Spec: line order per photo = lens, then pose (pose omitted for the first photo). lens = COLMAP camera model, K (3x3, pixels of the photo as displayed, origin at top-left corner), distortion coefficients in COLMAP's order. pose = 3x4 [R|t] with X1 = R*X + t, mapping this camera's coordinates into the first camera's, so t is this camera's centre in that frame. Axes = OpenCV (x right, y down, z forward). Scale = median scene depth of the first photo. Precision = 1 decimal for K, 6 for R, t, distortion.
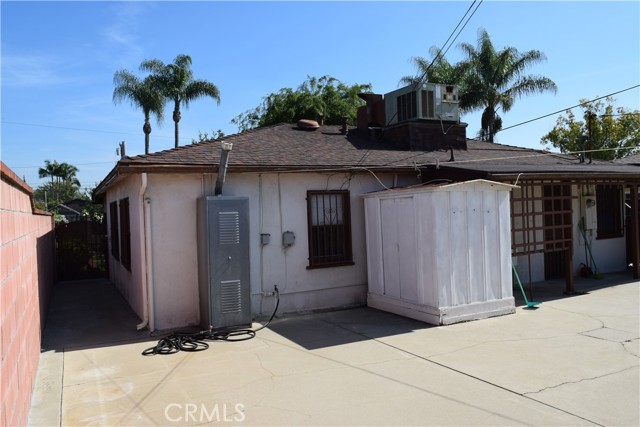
lens RADIAL K [[495.1, 0, 322.5], [0, 495.1, 210.7], [0, 0, 1]] dist [-0.010755, 0.002074]
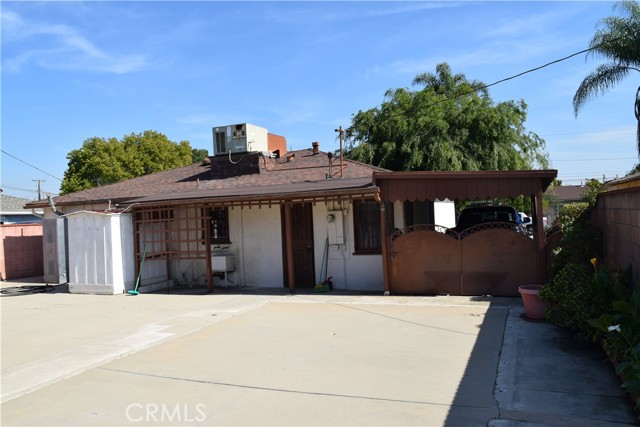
lens RADIAL K [[495.0, 0, 320.0], [0, 495.0, 213.5], [0, 0, 1]] dist [0.000309, 0.003139]
pose [[0.636264, 0.003210, -0.771465, 1.753198], [0.015608, 0.999733, 0.017032, -0.057406], [0.771314, -0.022878, 0.636044, 0.456440]]
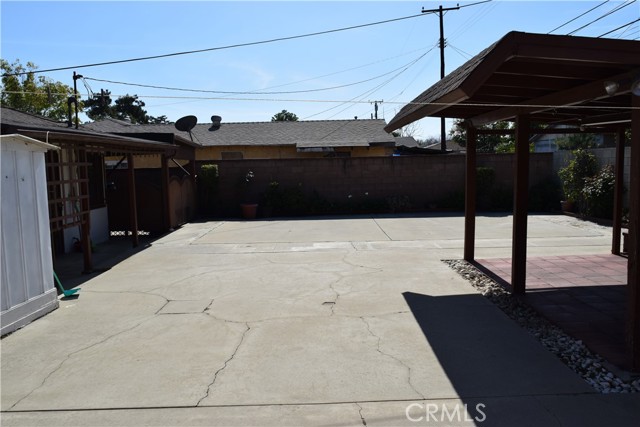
lens RADIAL K [[495.1, 0, 322.5], [0, 495.1, 210.7], [0, 0, 1]] dist [-0.010755, 0.002074]
pose [[0.461875, -0.058991, 0.884981, -0.093770], [0.008748, 0.998040, 0.061962, 0.005656], [-0.886902, -0.020877, 0.461485, 0.229119]]
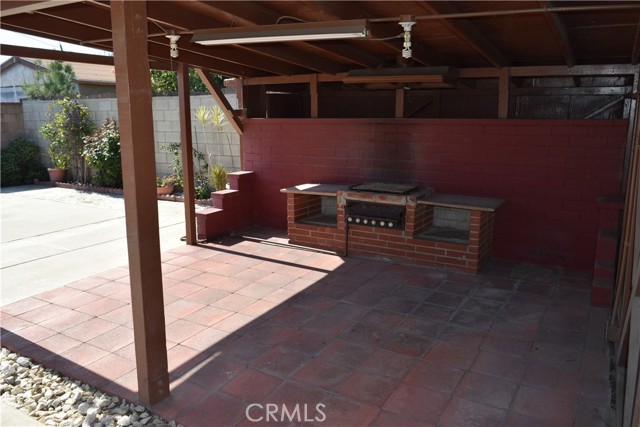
lens RADIAL K [[495.1, 0, 322.5], [0, 495.1, 210.7], [0, 0, 1]] dist [-0.010755, 0.002074]
pose [[-0.533805, -0.127140, 0.835995, 0.327352], [0.027014, 0.985564, 0.167136, -0.002002], [-0.845176, 0.111802, -0.522664, 0.363605]]
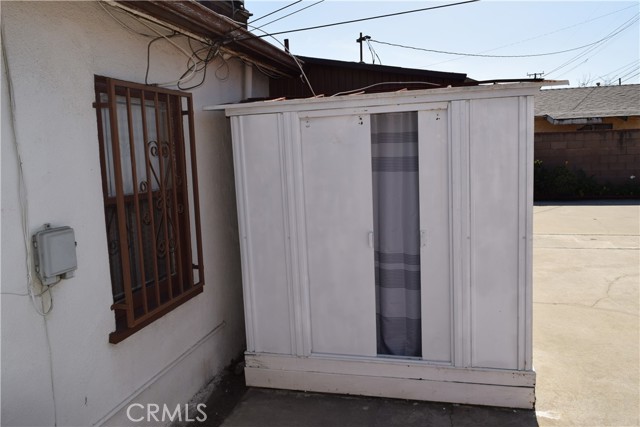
lens RADIAL K [[495.1, 0, 322.5], [0, 495.1, 210.7], [0, 0, 1]] dist [-0.010755, 0.002074]
pose [[0.661903, -0.081600, 0.745135, -0.159871], [0.014625, 0.995274, 0.096001, 0.011232], [-0.749447, -0.052646, 0.659968, 0.694449]]
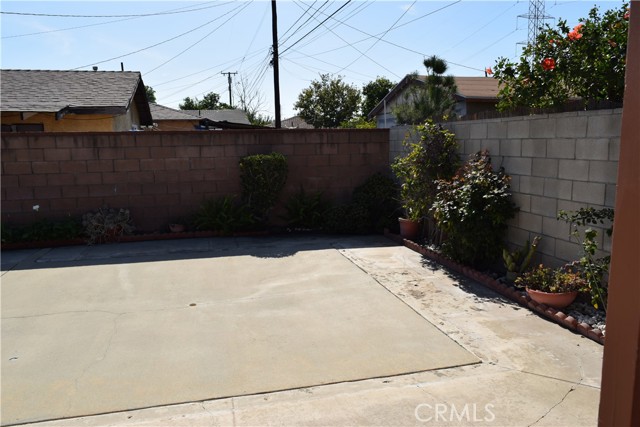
lens RADIAL K [[495.1, 0, 322.5], [0, 495.1, 210.7], [0, 0, 1]] dist [-0.010755, 0.002074]
pose [[0.229329, -0.104745, 0.967696, 0.846847], [0.007111, 0.994347, 0.105945, -0.027735], [-0.973323, -0.017415, 0.228778, 0.213116]]
